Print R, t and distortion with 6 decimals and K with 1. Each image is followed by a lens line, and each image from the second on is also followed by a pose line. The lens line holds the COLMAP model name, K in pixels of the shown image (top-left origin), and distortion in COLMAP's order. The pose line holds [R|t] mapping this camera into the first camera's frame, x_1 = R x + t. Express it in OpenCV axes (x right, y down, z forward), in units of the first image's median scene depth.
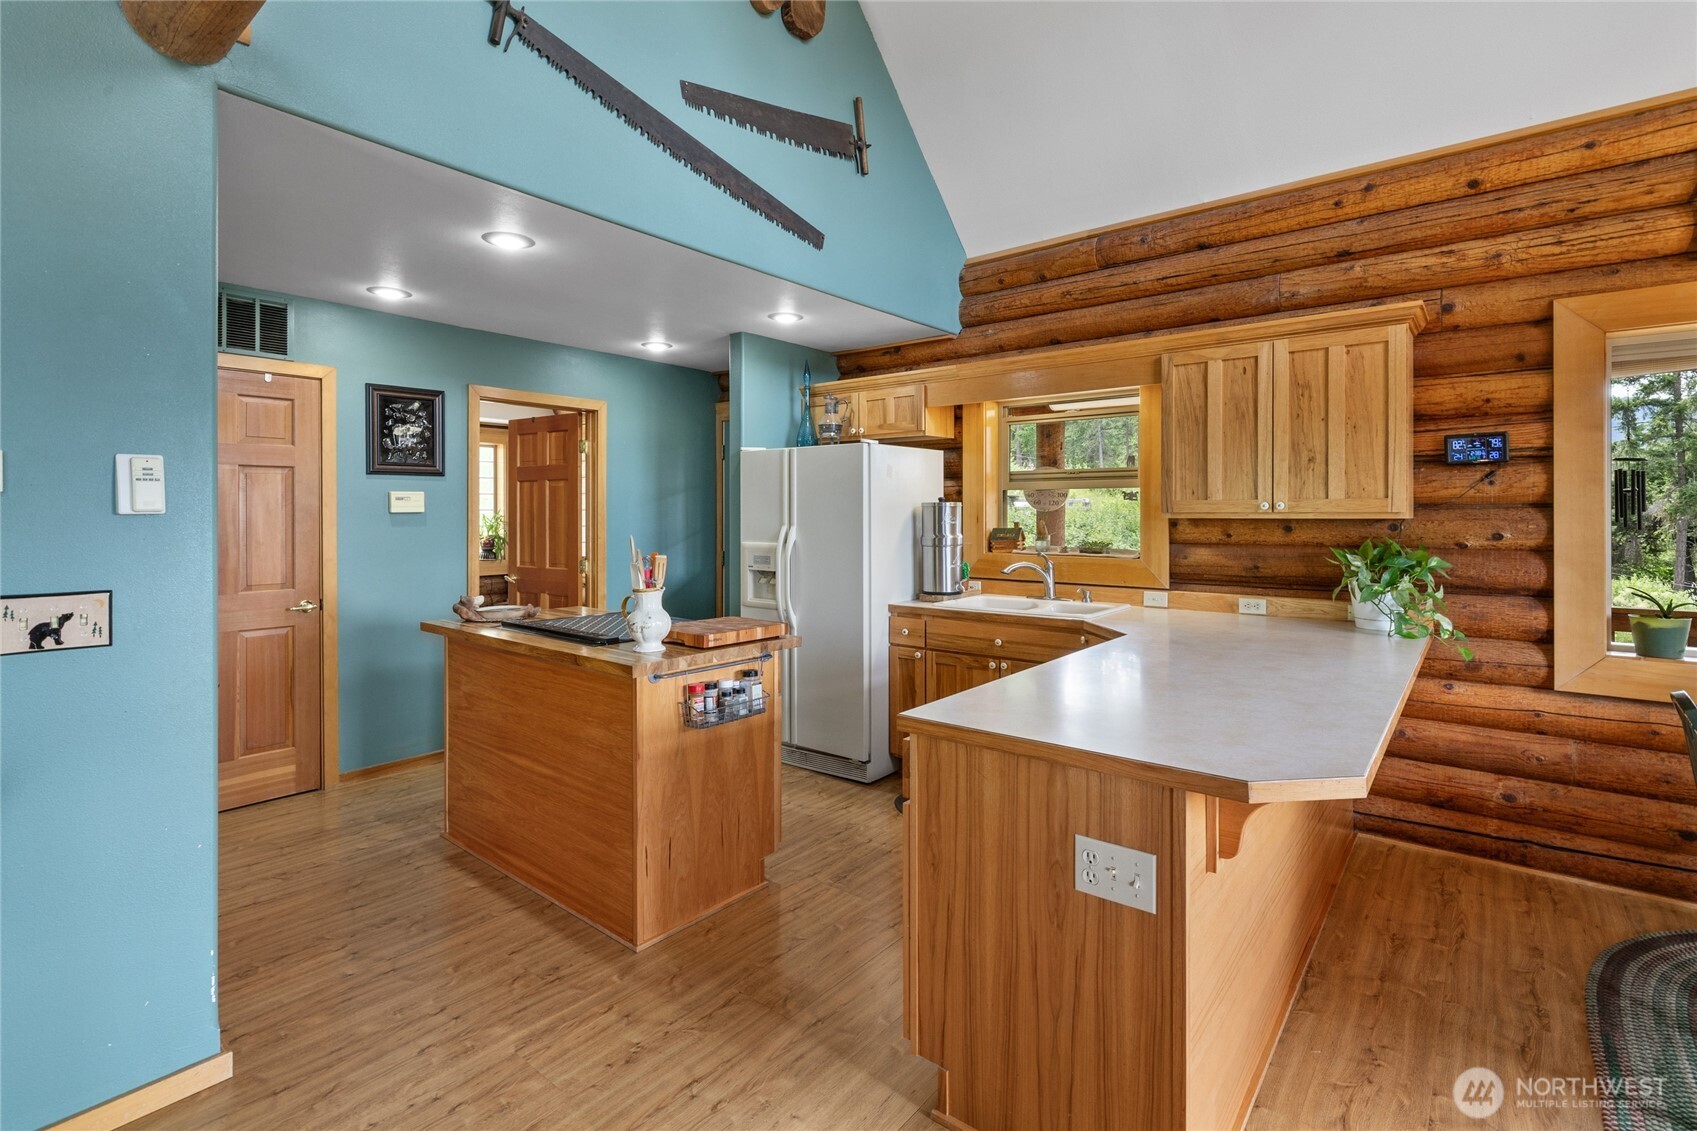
lens RADIAL K [[798.6, 0, 914.0], [0, 798.6, 519.4], [0, 0, 1]] dist [-0.002476, 0.000101]
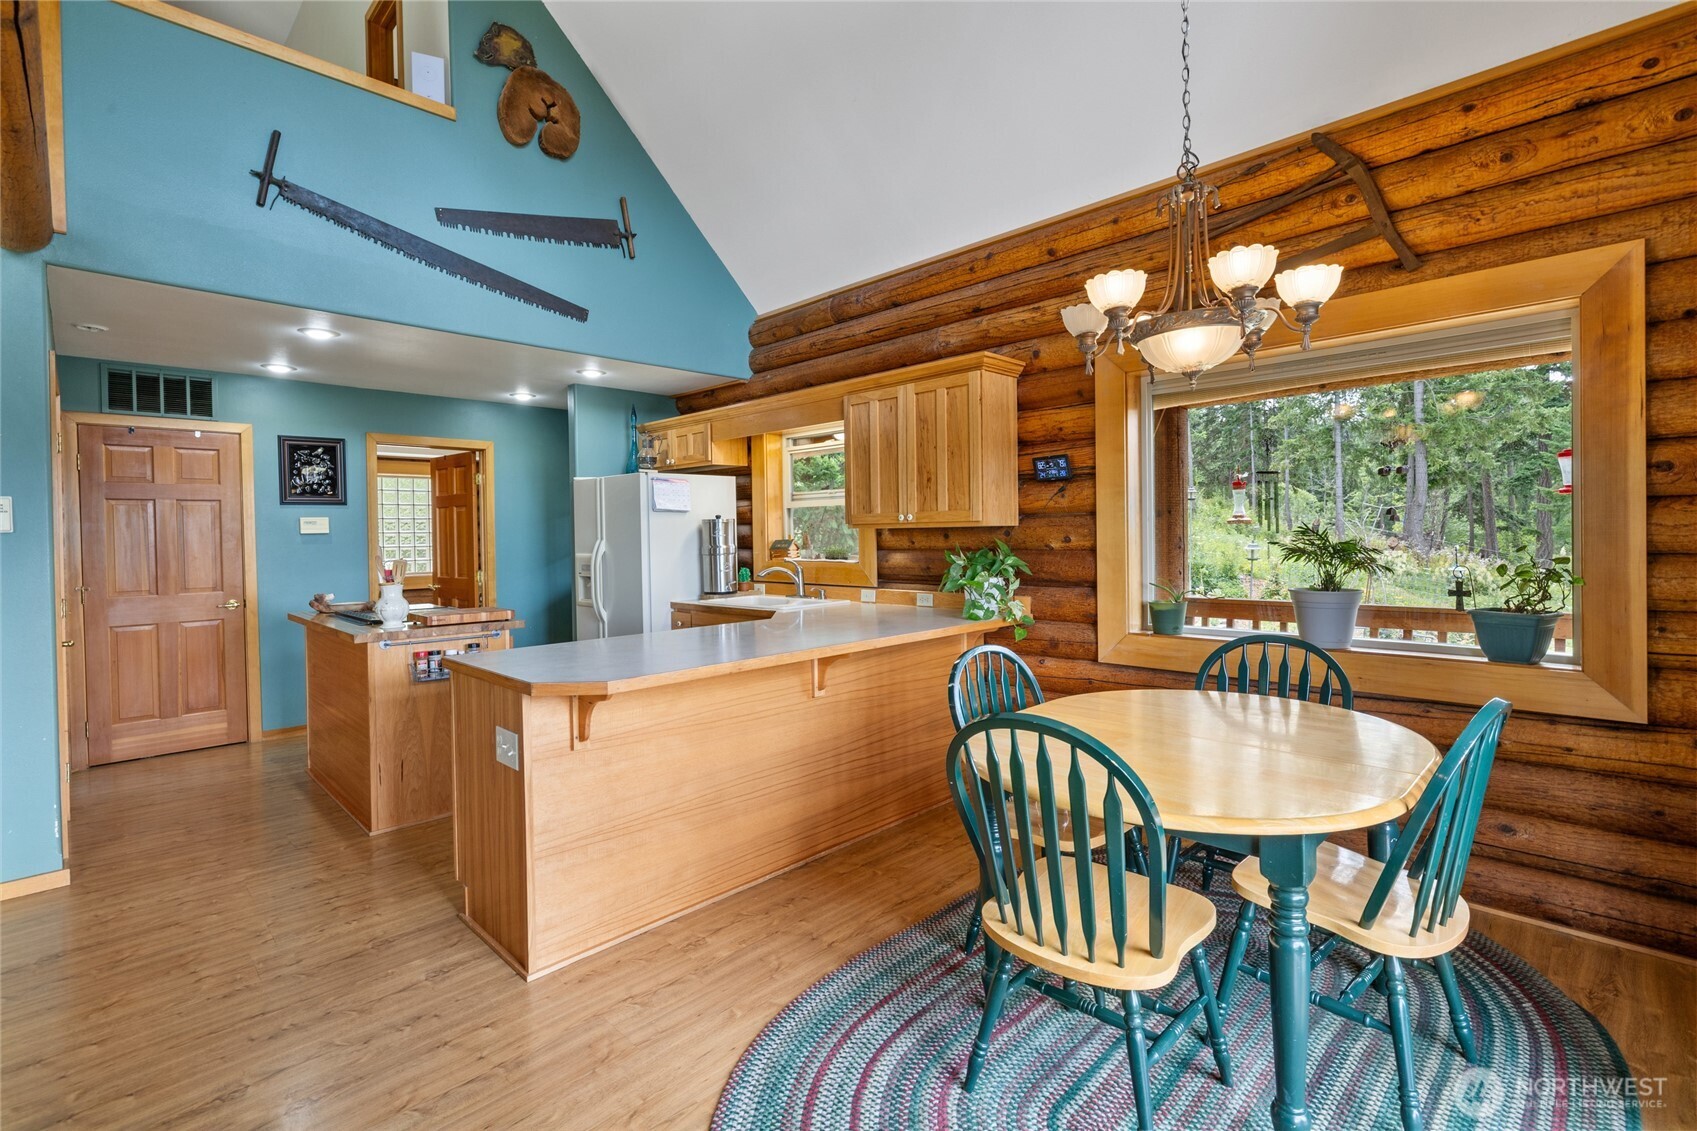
lens RADIAL K [[762.7, 0, 849.5], [0, 762.7, 546.9], [0, 0, 1]] dist [-0.001976, 0.001029]
pose [[0.994522, -0.012277, -0.103801, 0.427960], [0.013577, 0.999838, 0.011825, 0.012274], [0.103639, -0.013169, 0.994528, -0.172707]]
